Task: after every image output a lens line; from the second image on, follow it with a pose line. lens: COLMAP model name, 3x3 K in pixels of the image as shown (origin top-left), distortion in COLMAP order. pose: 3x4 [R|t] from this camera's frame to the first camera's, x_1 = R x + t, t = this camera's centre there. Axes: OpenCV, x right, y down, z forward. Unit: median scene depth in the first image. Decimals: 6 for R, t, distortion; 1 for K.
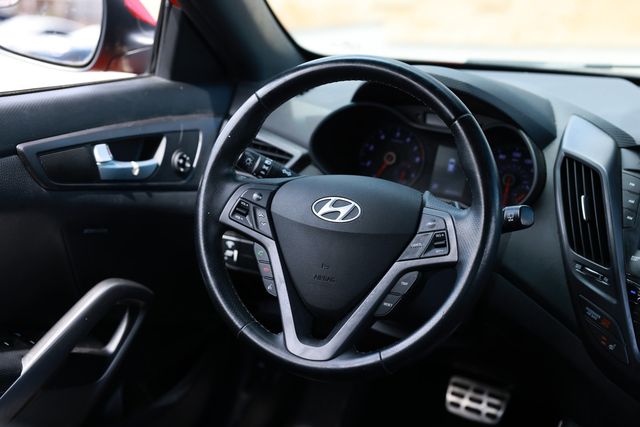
lens RADIAL K [[1056.2, 0, 319.5], [0, 1056.2, 209.1], [0, 0, 1]] dist [0.104916, 0.000000]
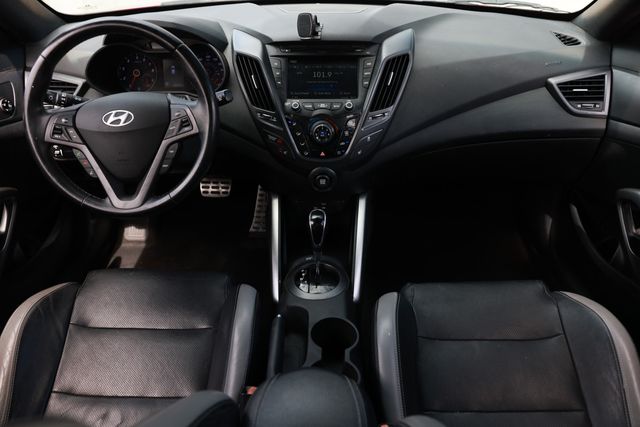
lens RADIAL K [[498.0, 0, 320.7], [0, 498.0, 213.6], [0, 0, 1]] dist [-0.119122, 0.100691]
pose [[0.890273, -0.300756, 0.341993, -0.006957], [0.187341, 0.926297, 0.326921, -0.047629], [-0.415111, -0.226980, 0.881001, 0.159614]]
